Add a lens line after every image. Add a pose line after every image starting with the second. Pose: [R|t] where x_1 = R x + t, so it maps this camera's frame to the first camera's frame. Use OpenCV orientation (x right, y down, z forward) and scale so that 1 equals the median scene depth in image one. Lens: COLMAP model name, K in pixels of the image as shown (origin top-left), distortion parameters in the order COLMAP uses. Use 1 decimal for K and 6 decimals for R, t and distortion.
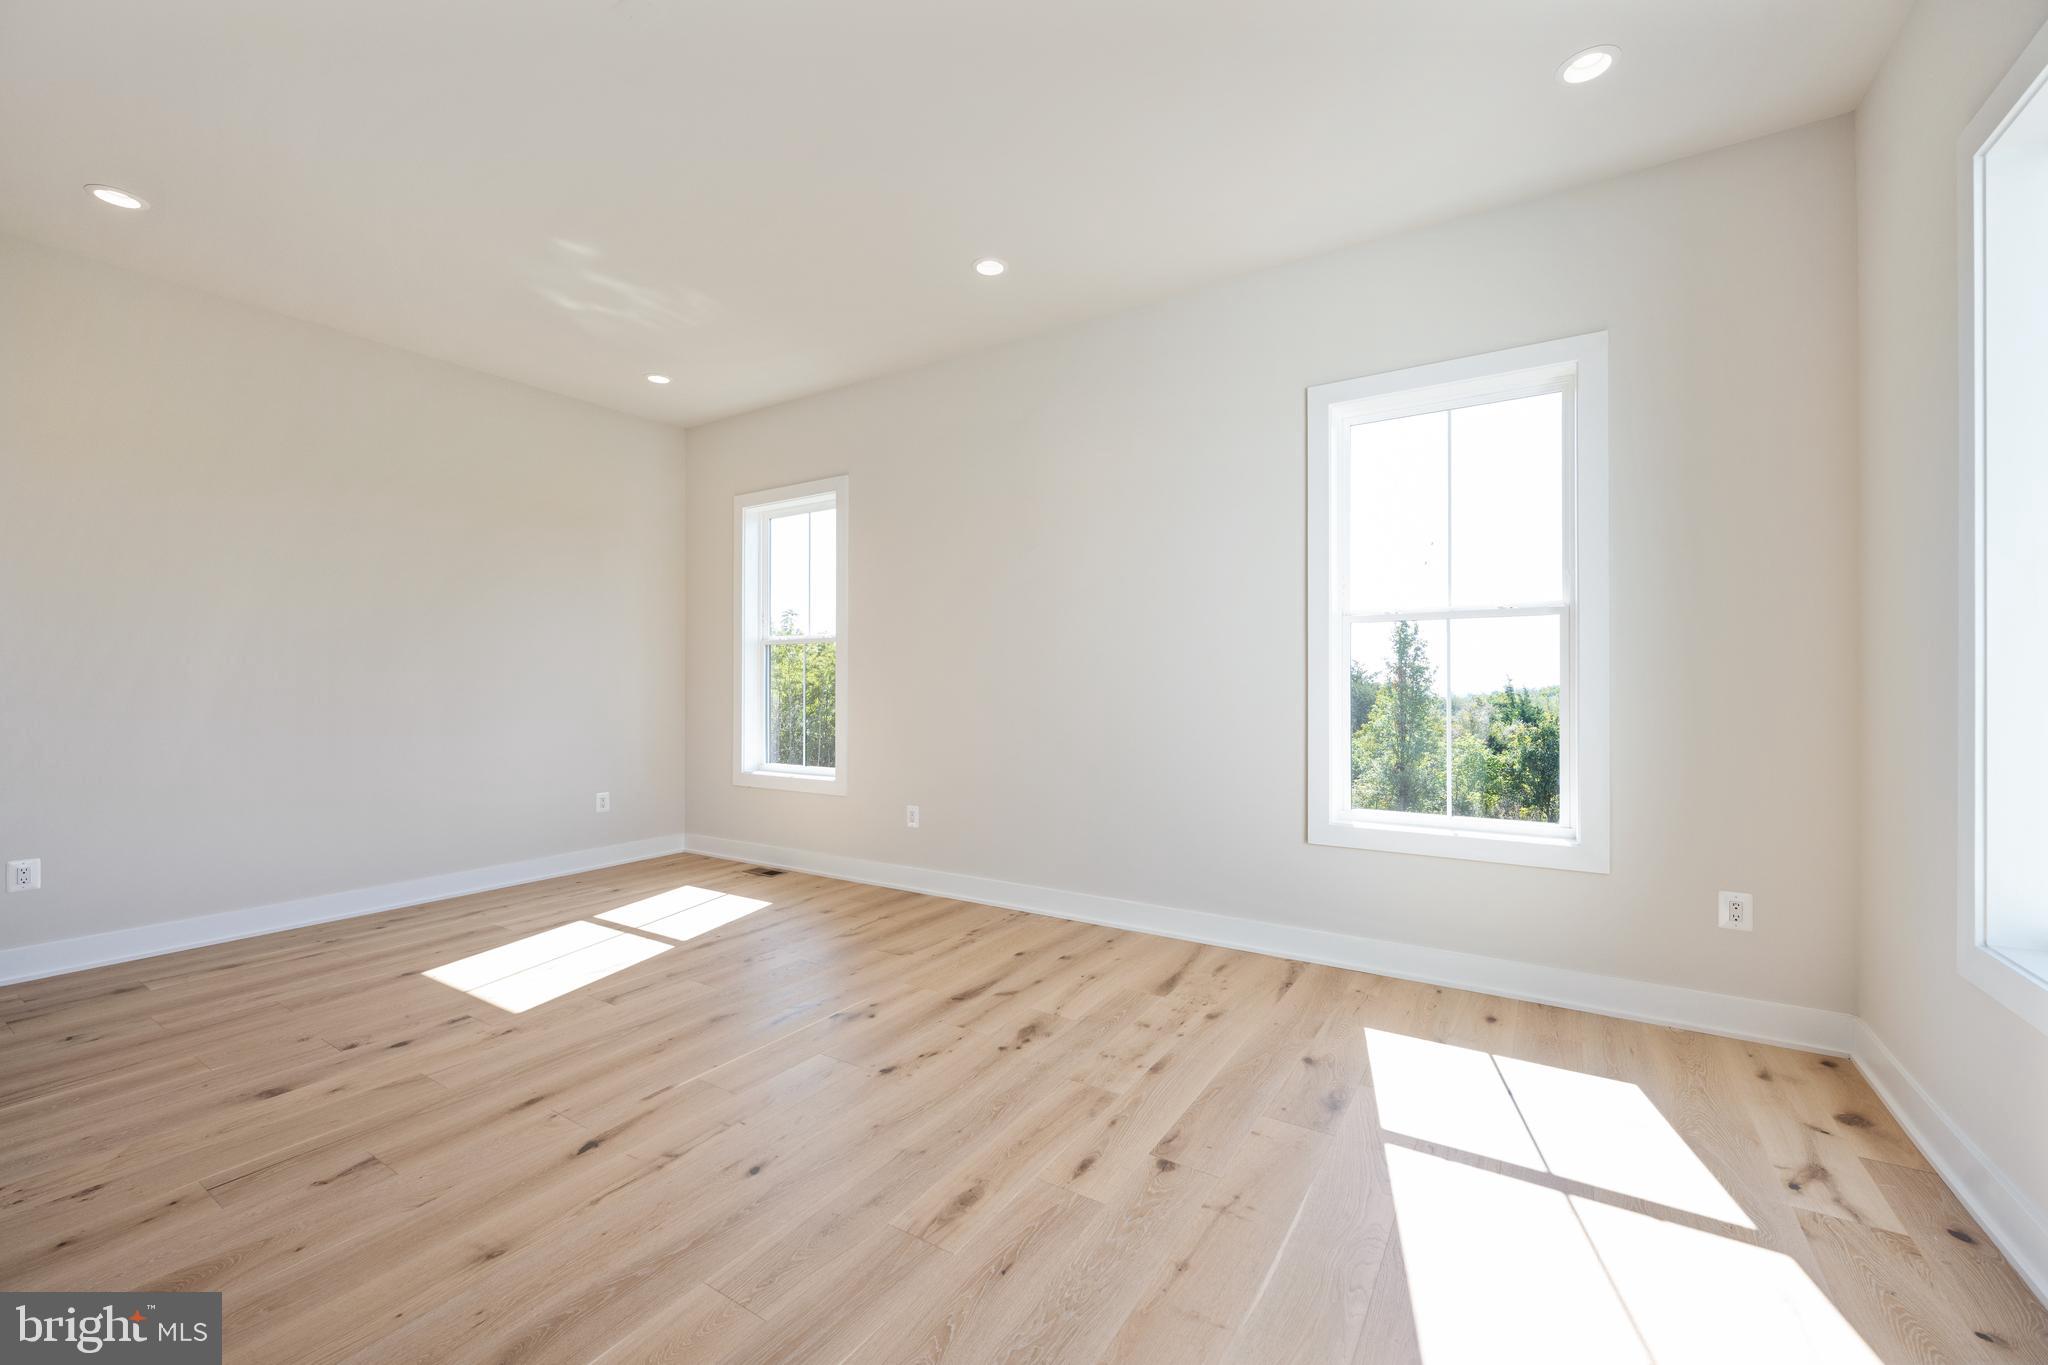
lens RADIAL K [[831.4, 0, 1035.8], [0, 831.4, 683.8], [0, 0, 1]] dist [-0.001994, 0.000101]
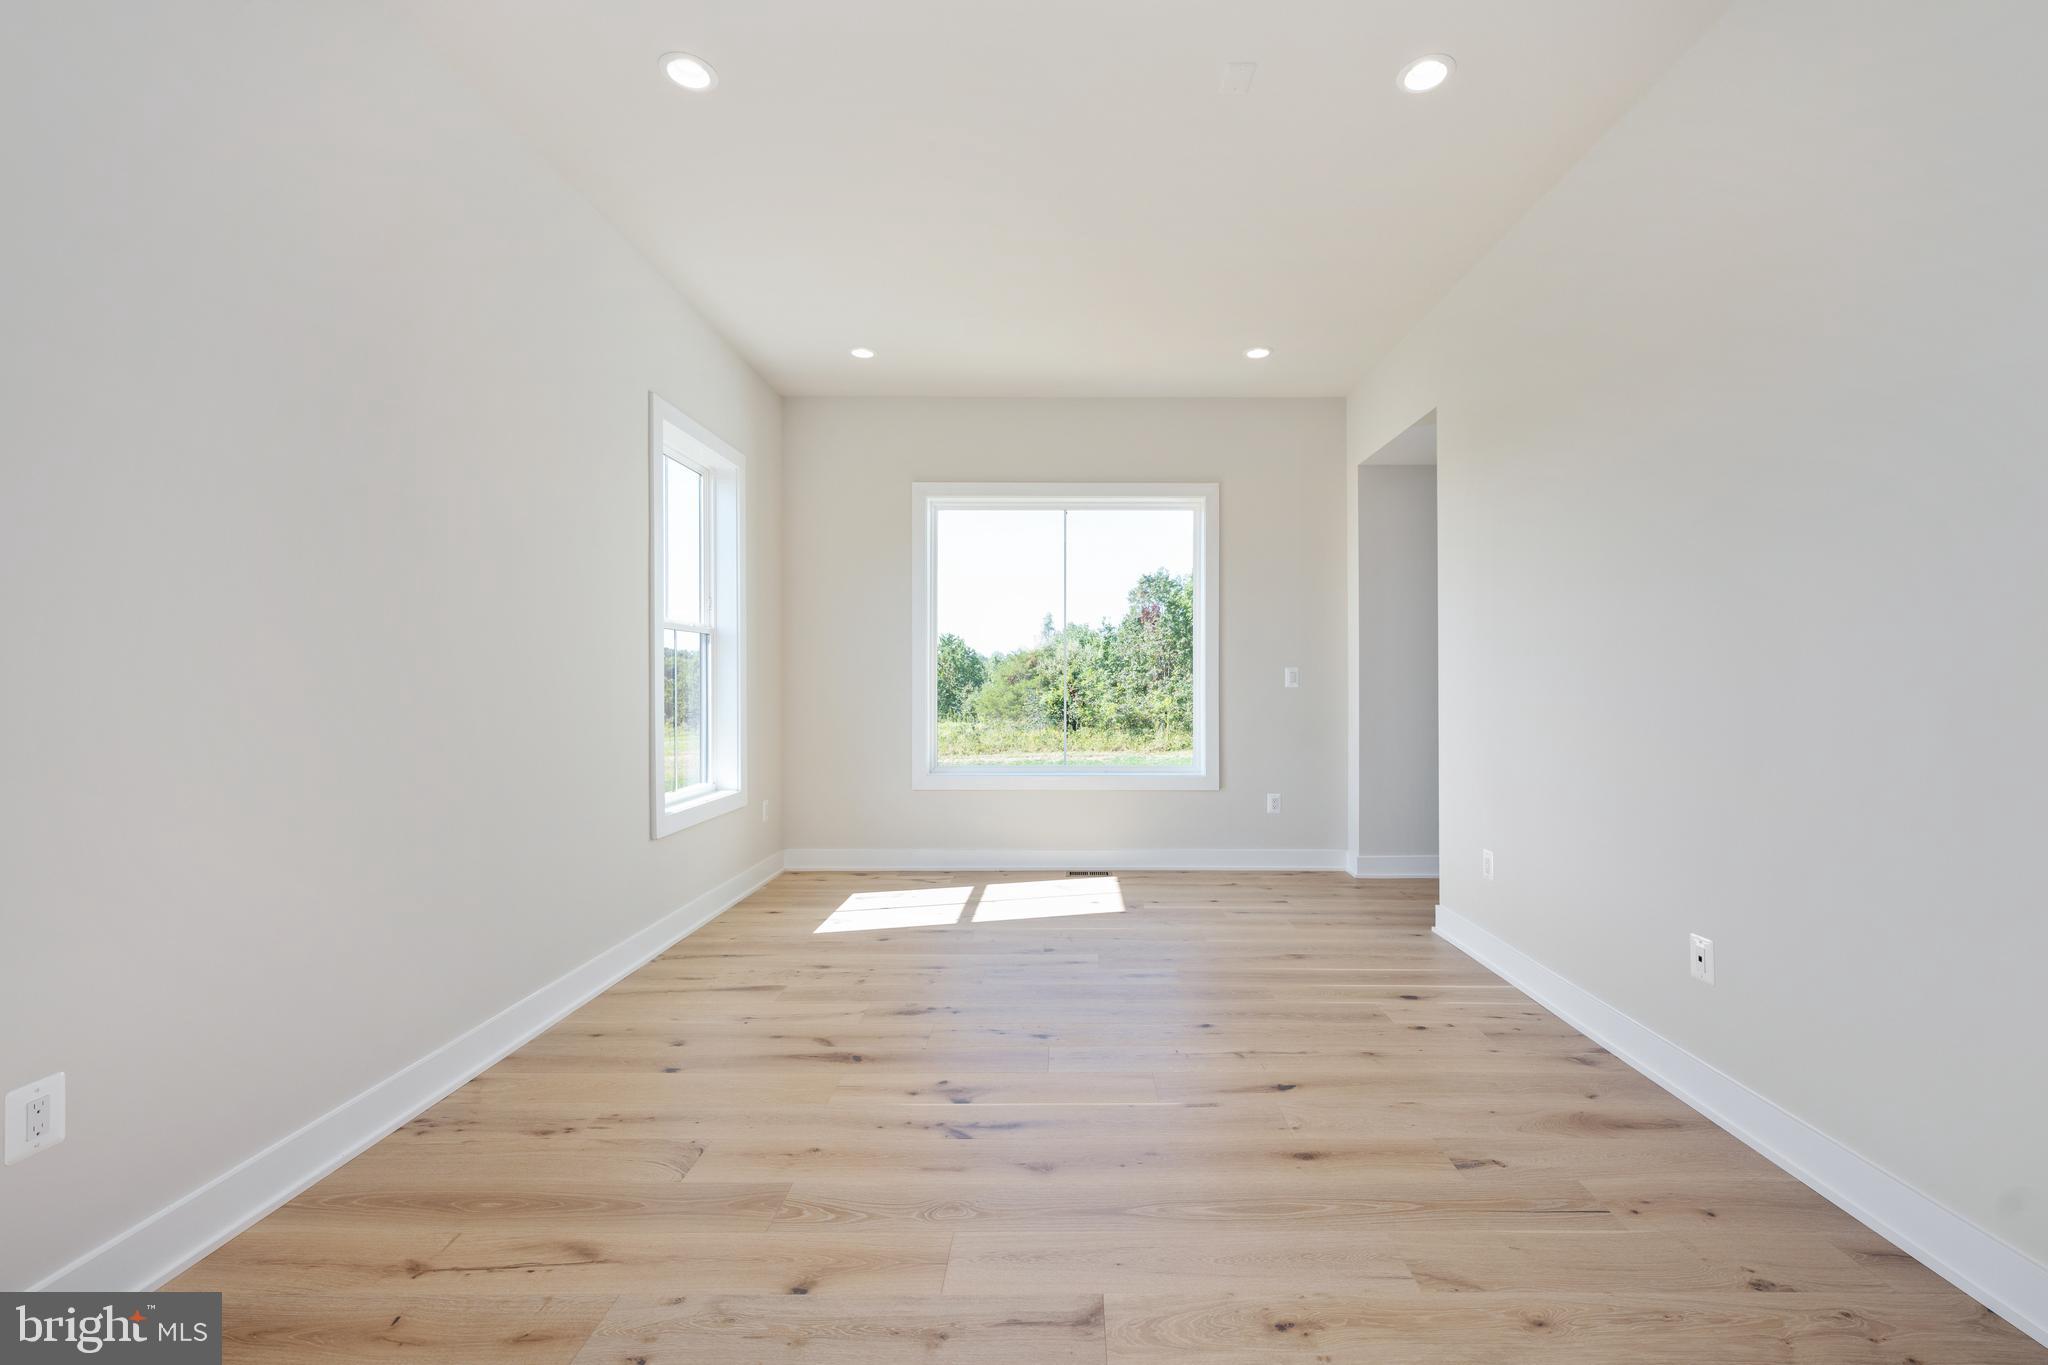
lens RADIAL K [[831.4, 0, 1039.5], [0, 831.4, 681.3], [0, 0, 1]] dist [-0.001994, 0.000101]
pose [[-0.506377, 0.001572, 0.862311, -1.005454], [0.000861, 0.999999, -0.001318, -0.006117], [-0.862312, 0.000075, -0.506377, 1.385518]]
